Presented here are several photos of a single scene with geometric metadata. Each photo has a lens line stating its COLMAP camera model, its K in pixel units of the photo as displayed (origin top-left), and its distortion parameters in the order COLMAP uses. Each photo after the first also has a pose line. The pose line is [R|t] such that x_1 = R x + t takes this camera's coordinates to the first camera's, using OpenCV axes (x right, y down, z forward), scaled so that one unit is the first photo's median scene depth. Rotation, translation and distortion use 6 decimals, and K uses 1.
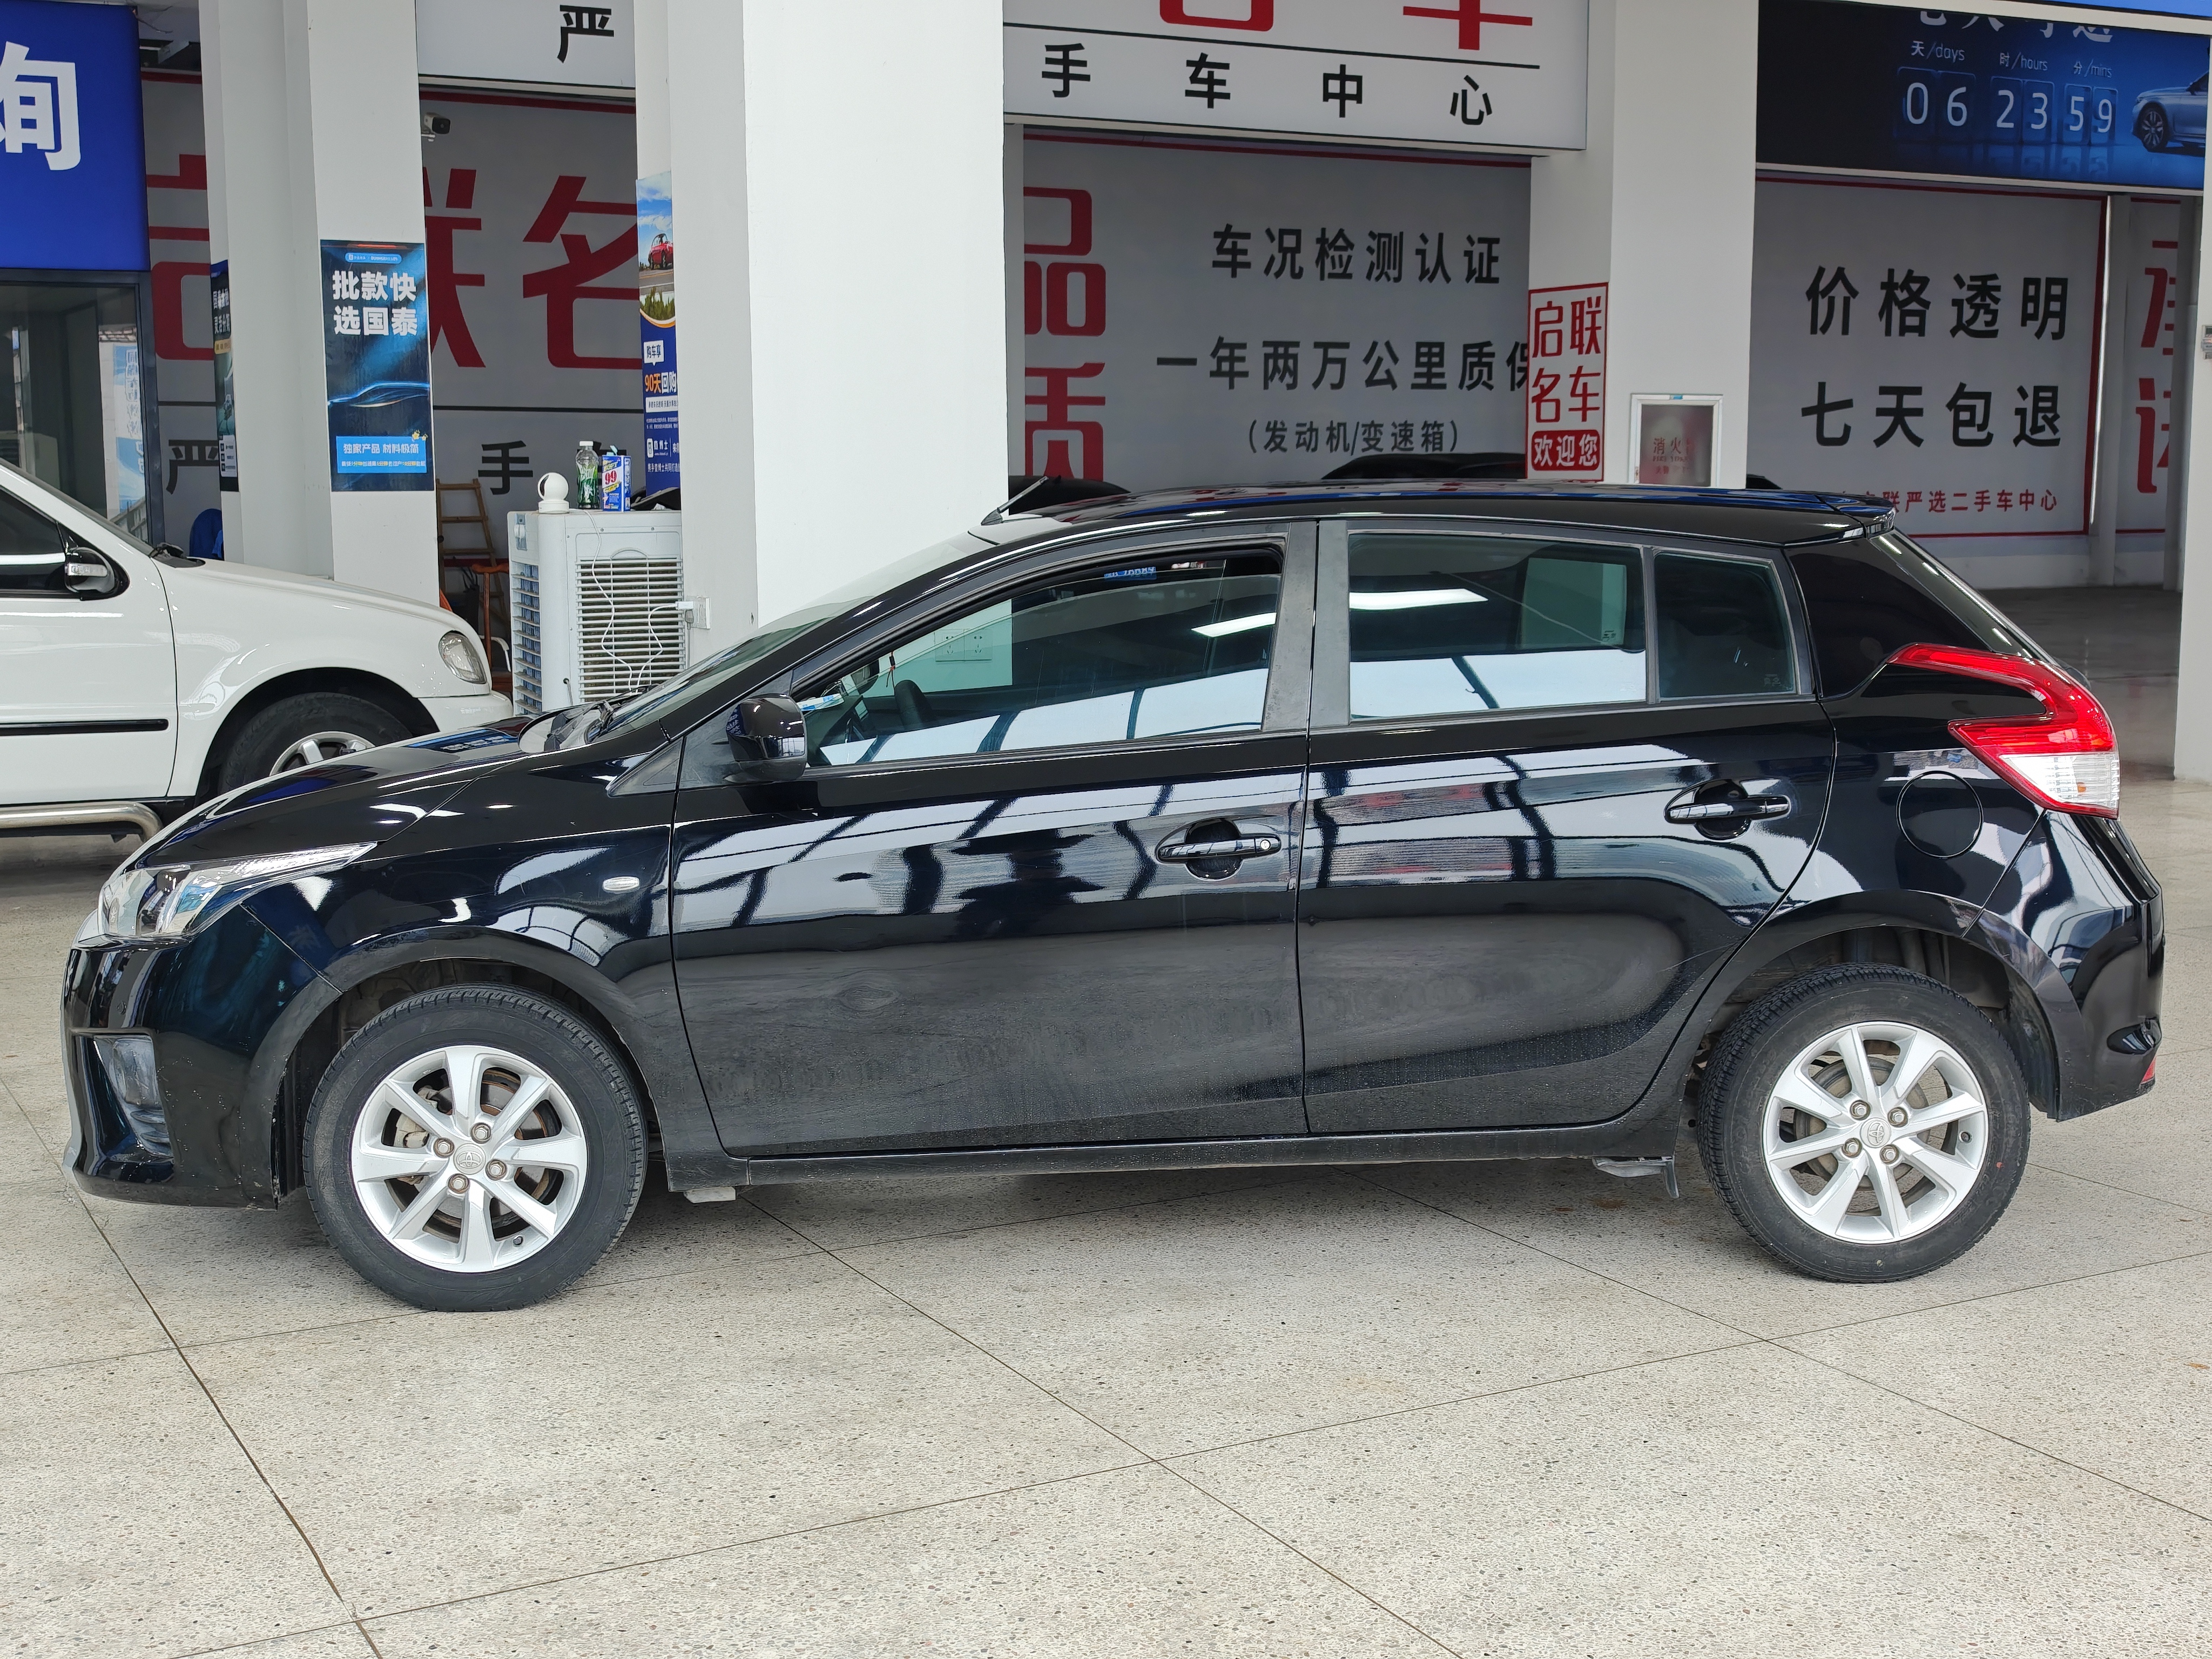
lens RADIAL K [[2797.9, 0, 1106.0], [0, 2797.9, 829.5], [0, 0, 1]] dist [0.045832, -0.002276]
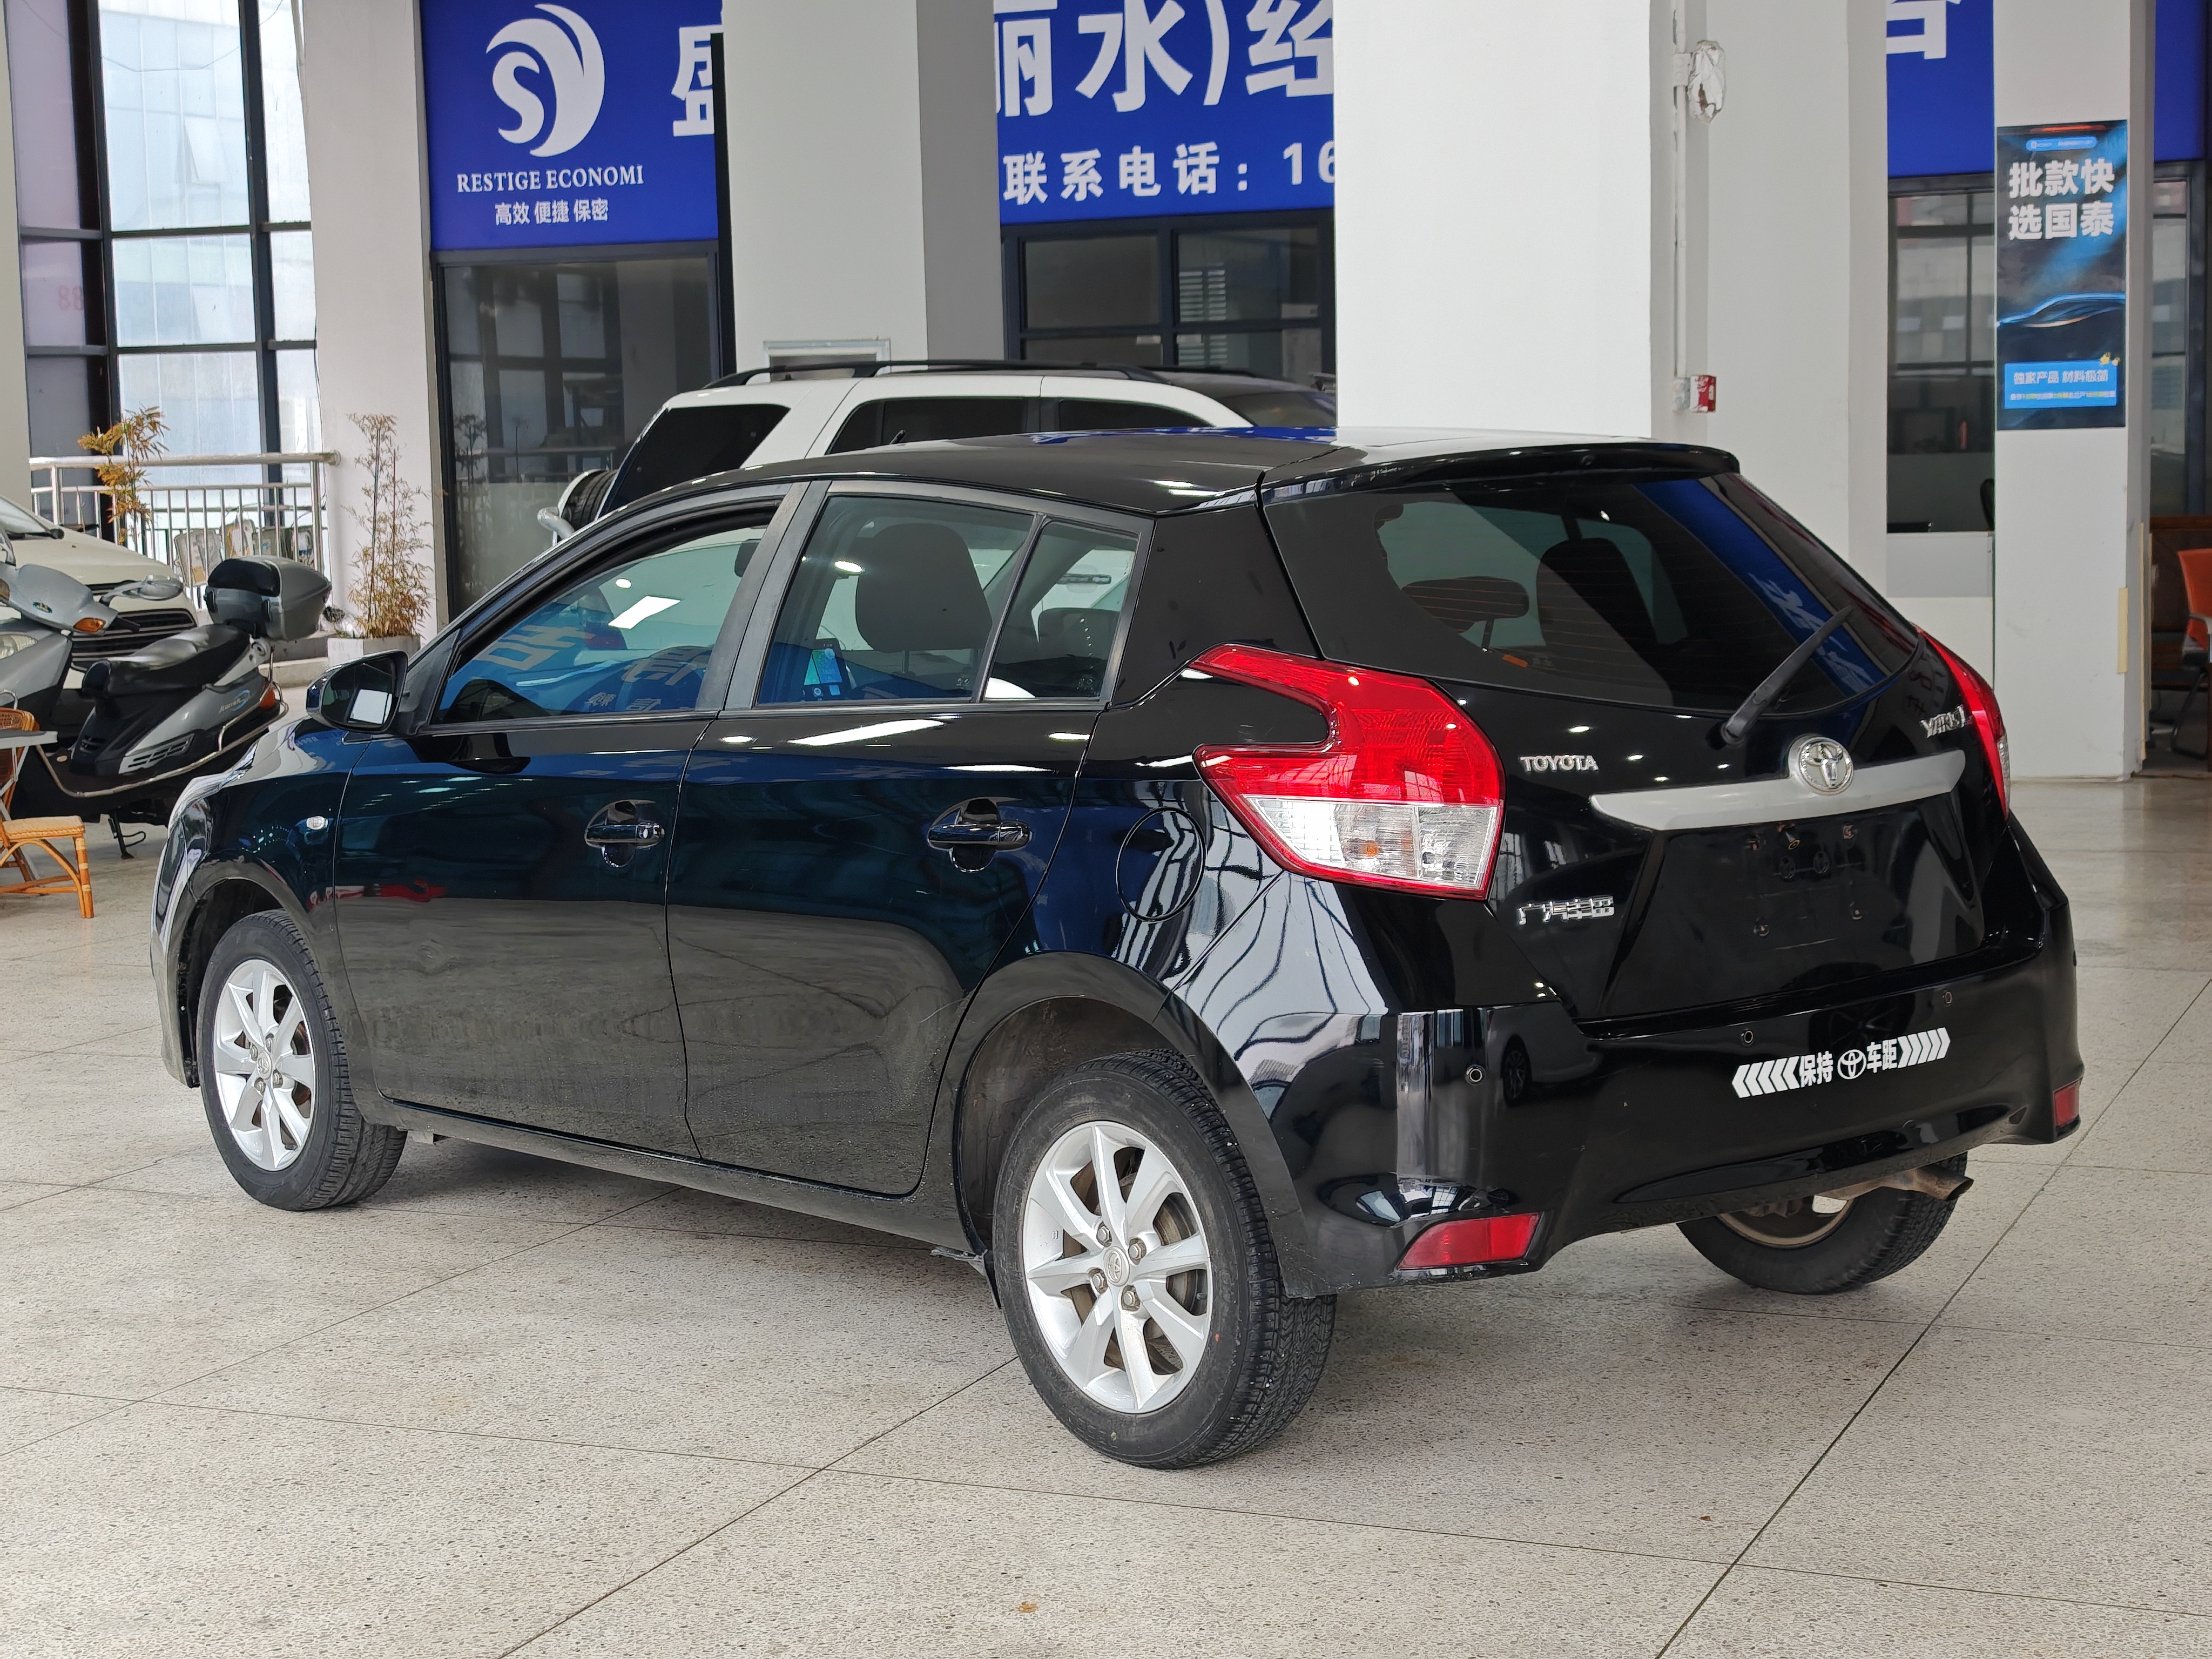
lens RADIAL K [[3572.6, 0, 1111.9], [0, 3572.6, 821.0], [0, 0, 1]] dist [0.242489, -1.211412]
pose [[0.606627, 0.072542, -0.791670, 1.016583], [-0.079891, 0.996350, 0.030080, -0.043076], [0.790962, 0.045000, 0.610209, 0.376616]]
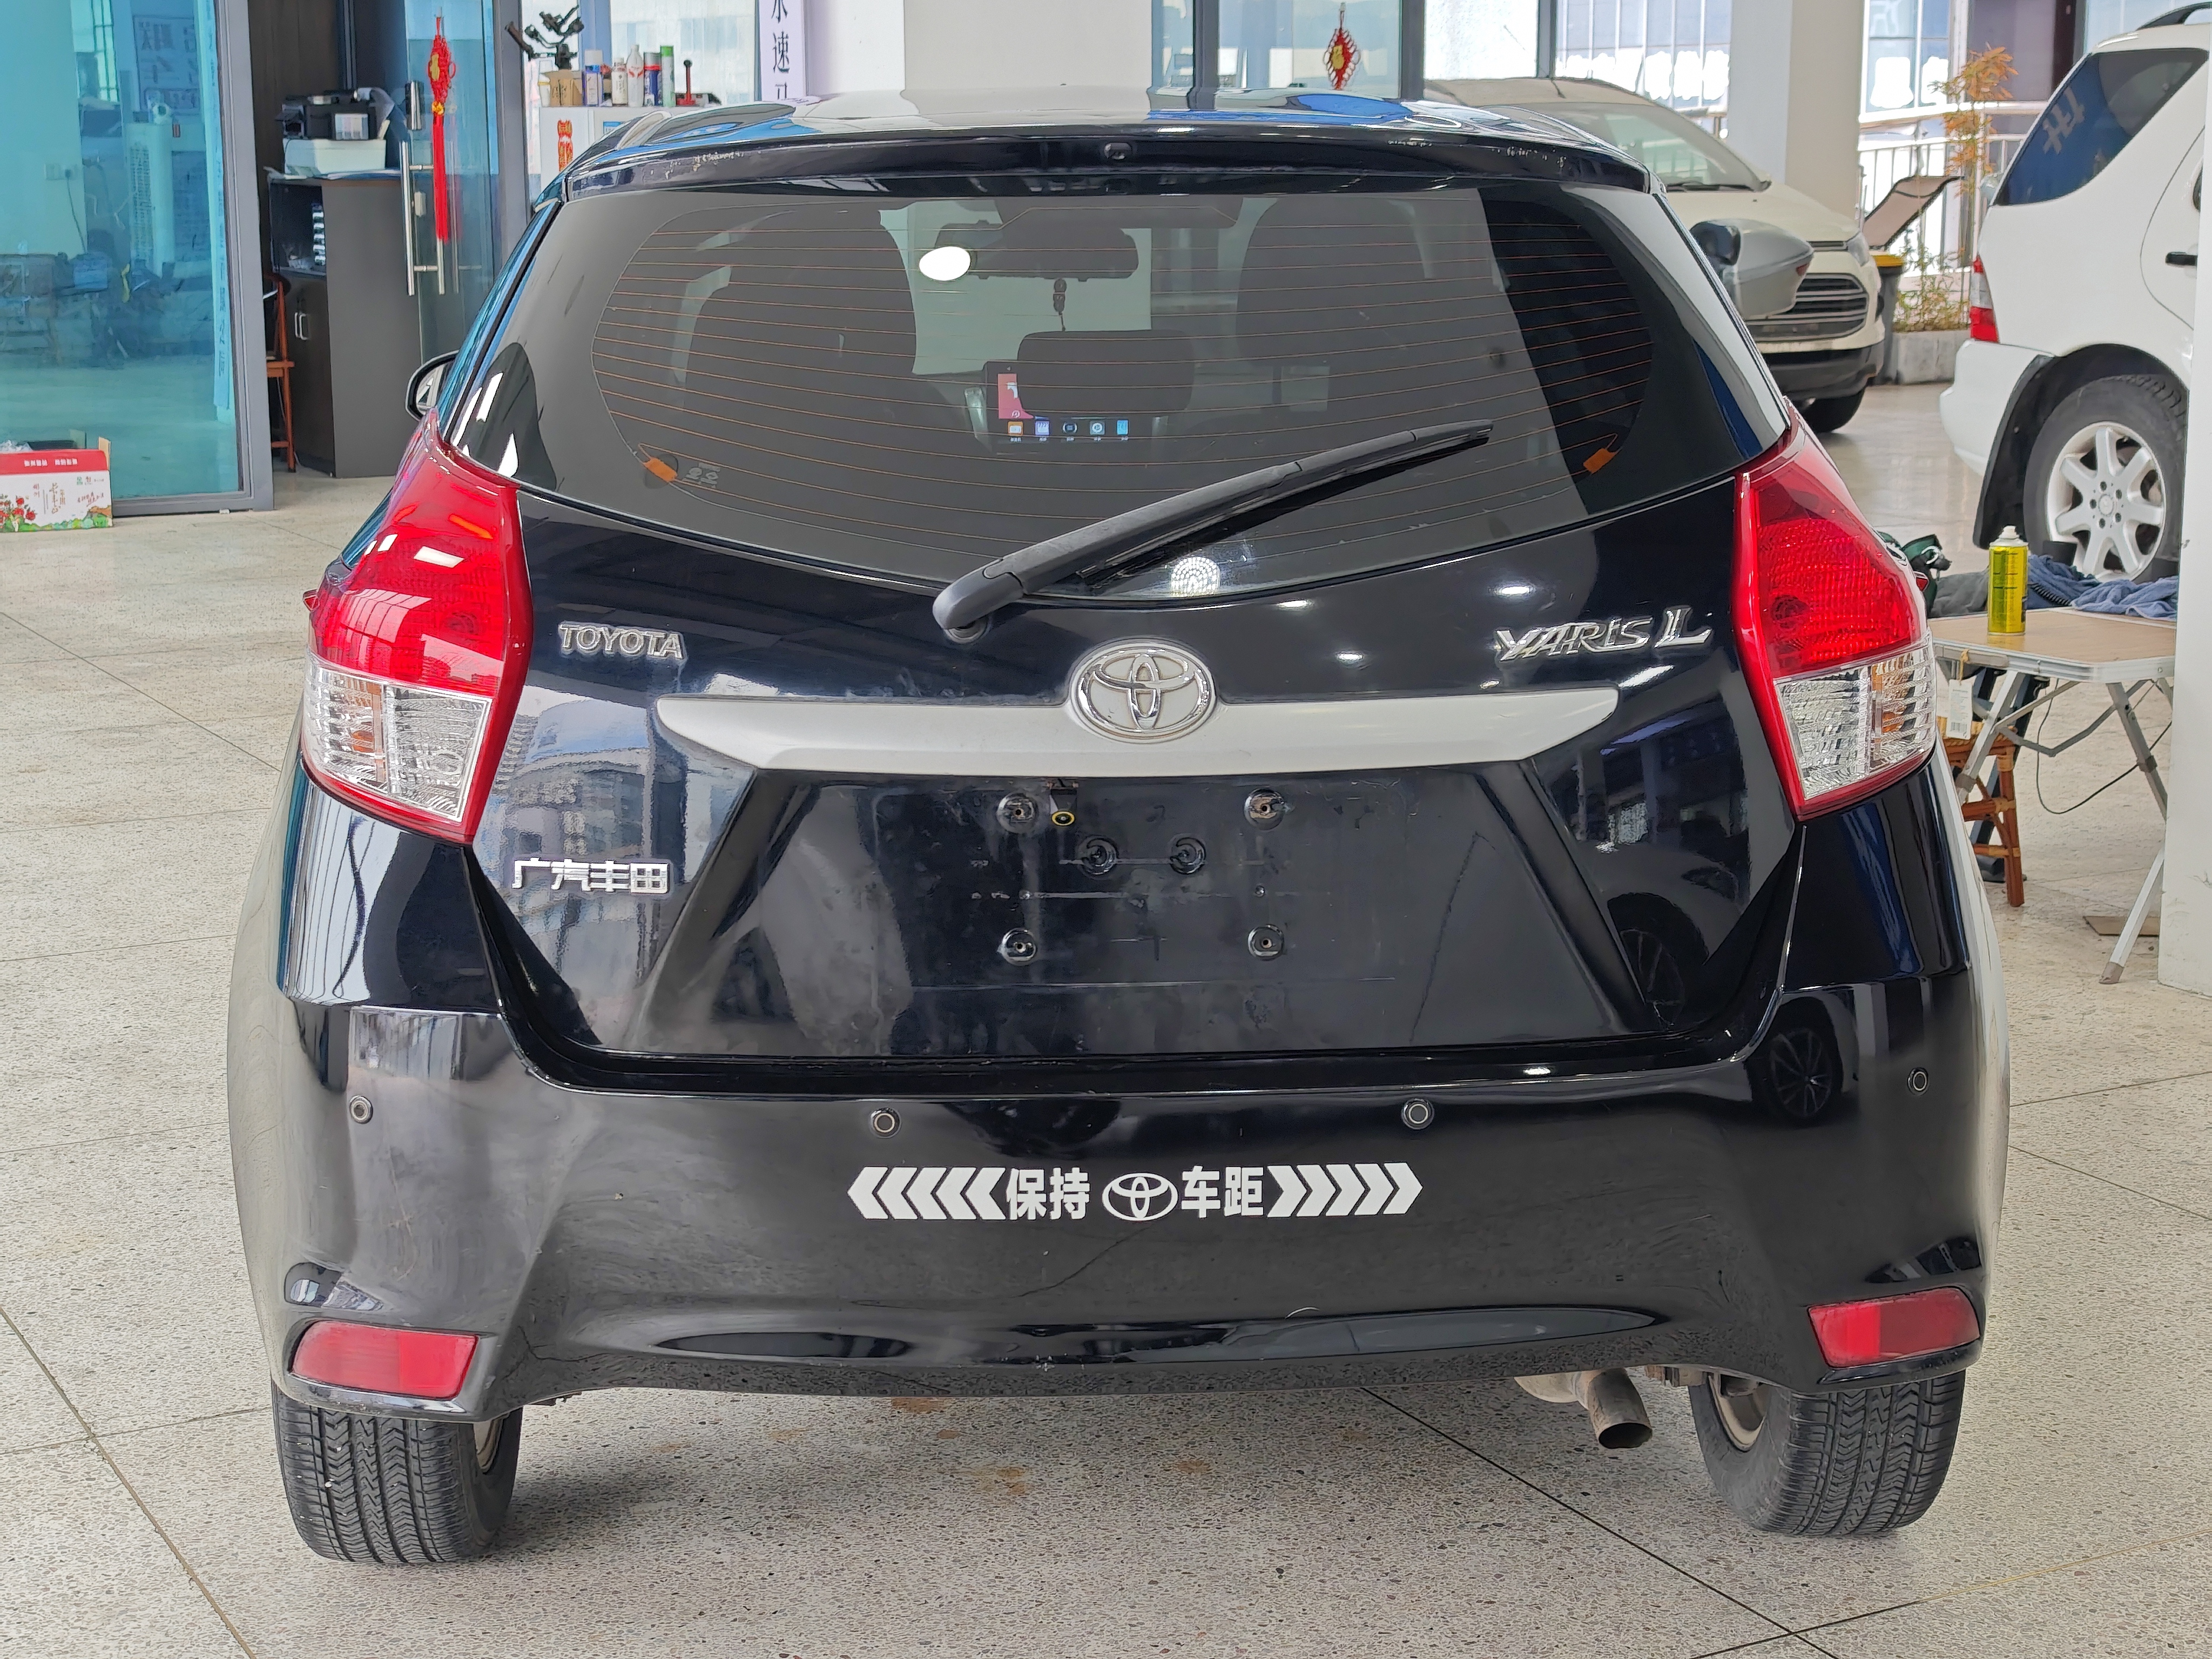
lens RADIAL K [[3572.6, 0, 1111.9], [0, 3572.6, 821.0], [0, 0, 1]] dist [0.242489, -1.211412]
pose [[-0.017044, 0.195769, -0.980502, 0.926791], [-0.125739, 0.972439, 0.196345, -0.133588], [0.991917, 0.126634, 0.008041, 1.099228]]
